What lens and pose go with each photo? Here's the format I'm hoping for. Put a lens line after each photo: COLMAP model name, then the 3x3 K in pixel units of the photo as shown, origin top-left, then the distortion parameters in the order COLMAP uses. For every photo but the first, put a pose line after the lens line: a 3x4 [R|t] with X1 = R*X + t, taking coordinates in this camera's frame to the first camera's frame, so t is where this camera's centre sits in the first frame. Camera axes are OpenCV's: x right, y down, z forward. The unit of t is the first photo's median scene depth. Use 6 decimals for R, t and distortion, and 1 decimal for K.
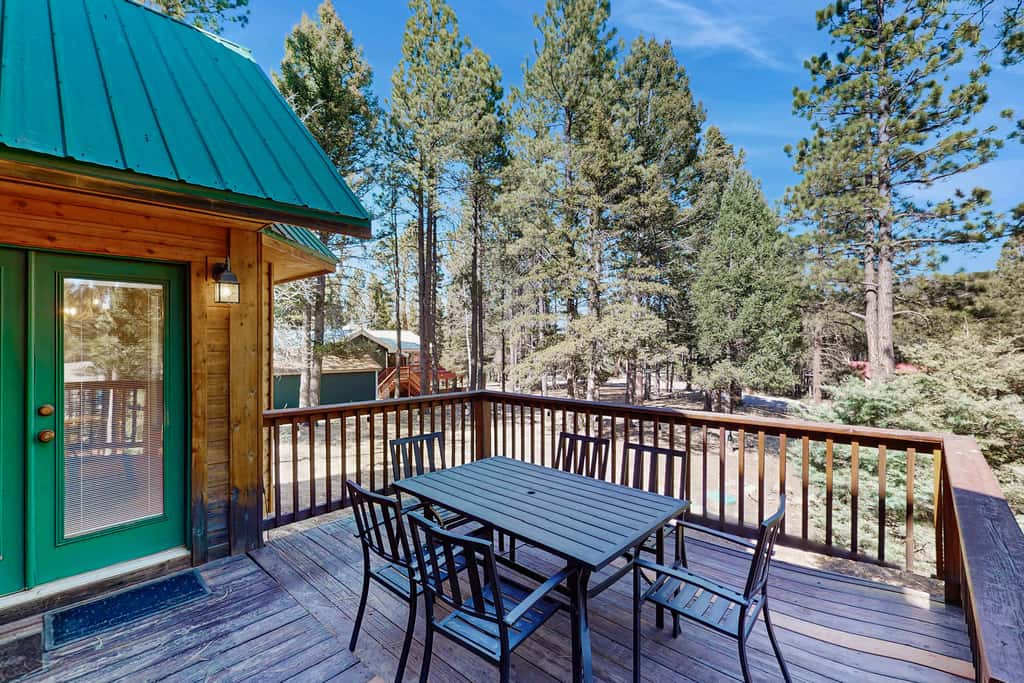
lens RADIAL K [[450.3, 0, 512.0], [0, 450.3, 341.5], [0, 0, 1]] dist [0.000109, 0.000074]
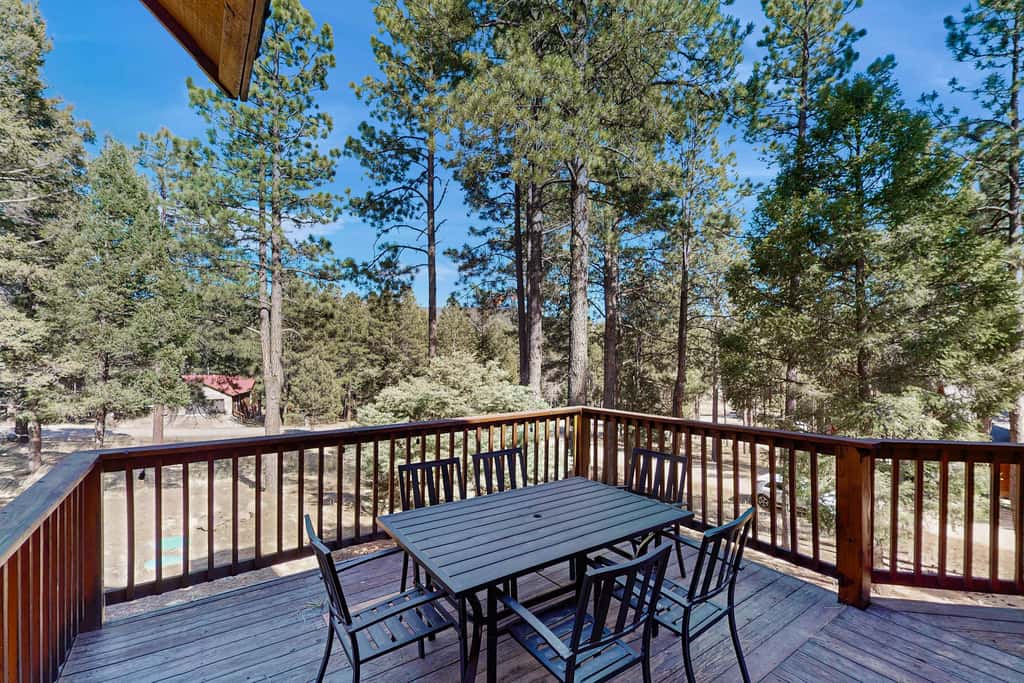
lens RADIAL K [[467.5, 0, 514.0], [0, 467.5, 357.3], [0, 0, 1]] dist [0.000023, 0.000013]
pose [[0.216797, -0.005731, 0.976200, -0.186796], [0.002524, 0.999983, 0.005310, 0.000765], [-0.976213, 0.001312, 0.216808, 0.172536]]
